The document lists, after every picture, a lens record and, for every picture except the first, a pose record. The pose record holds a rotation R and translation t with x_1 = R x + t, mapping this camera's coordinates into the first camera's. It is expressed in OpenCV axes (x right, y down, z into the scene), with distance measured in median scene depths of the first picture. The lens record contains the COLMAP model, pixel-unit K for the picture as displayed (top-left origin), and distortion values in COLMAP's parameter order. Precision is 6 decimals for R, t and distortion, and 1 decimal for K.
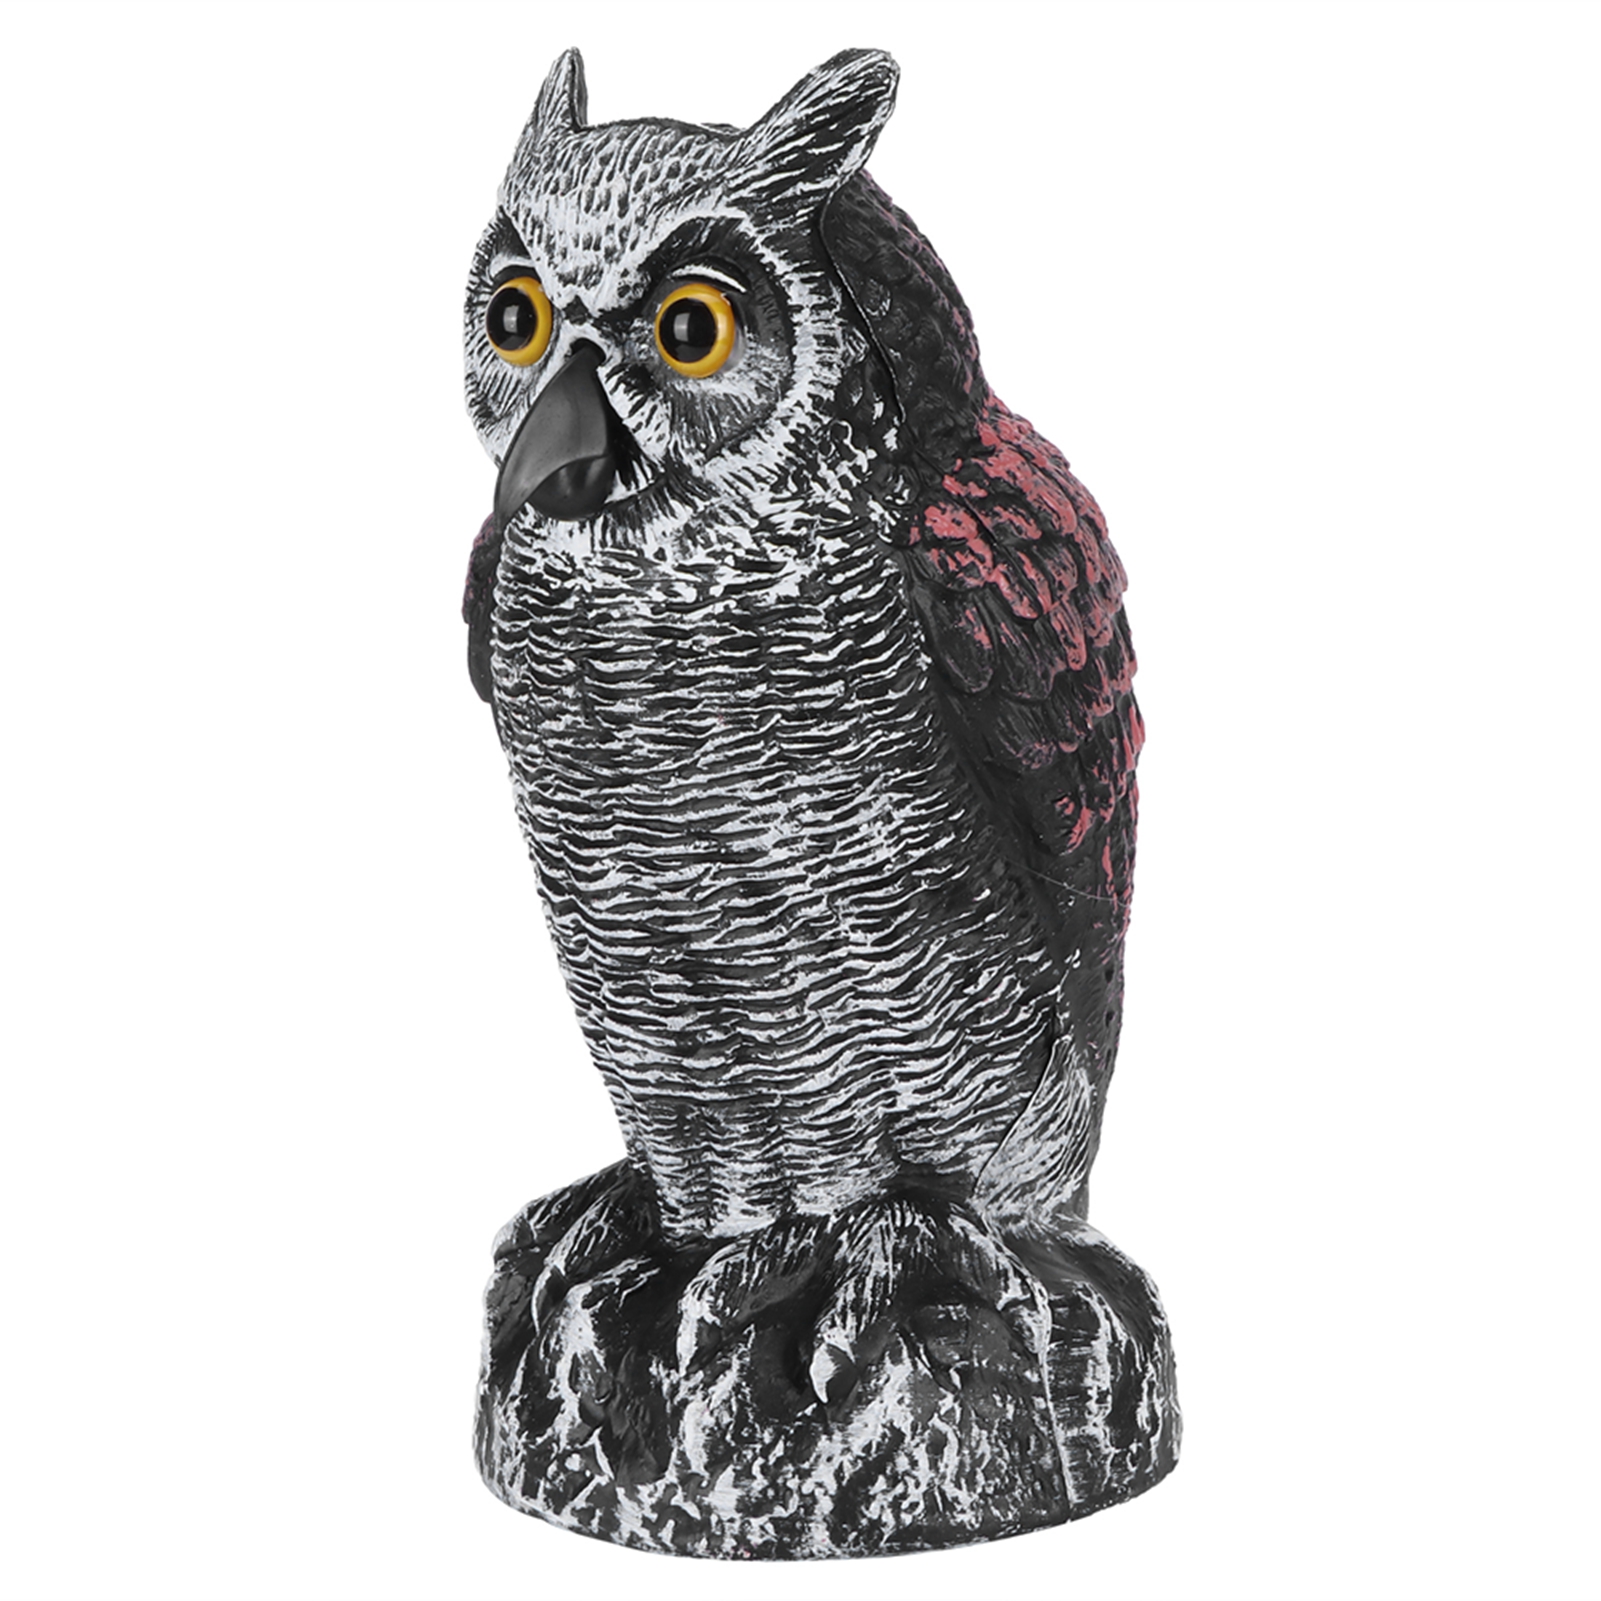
lens RADIAL K [[5034.3, 0, 800.5], [0, 5034.3, 800.5], [0, 0, 1]] dist [-0.041168, -2.310888]
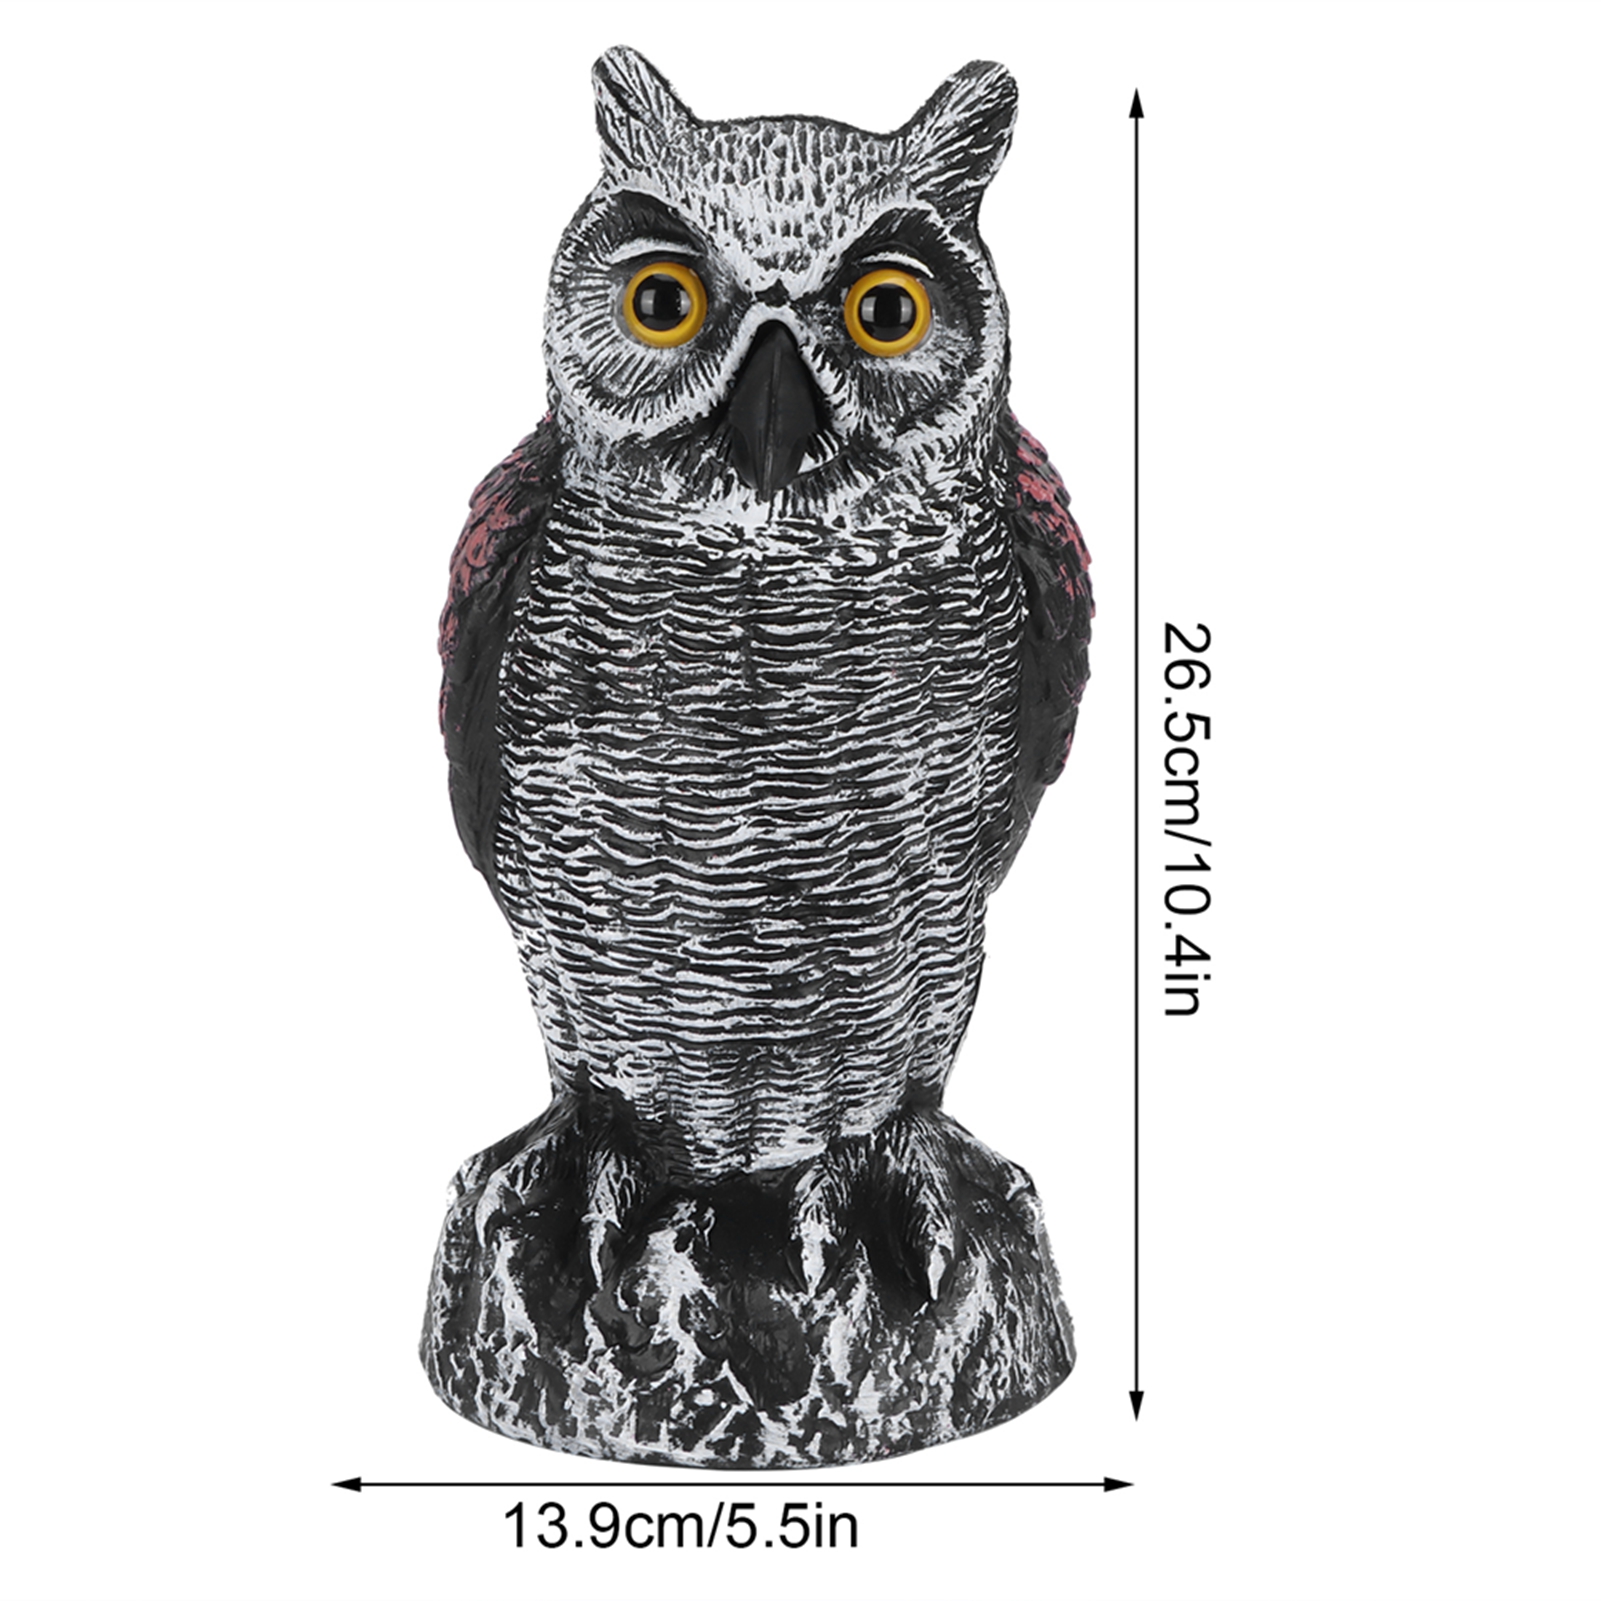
lens RADIAL K [[5034.3, 0, 800.5], [0, 5034.3, 800.5], [0, 0, 1]] dist [-0.041168, -2.310888]
pose [[0.685569, -0.056360, 0.725822, -0.802444], [0.071956, 0.997363, 0.009479, -0.000543], [-0.724442, 0.045729, 0.687817, 0.267875]]
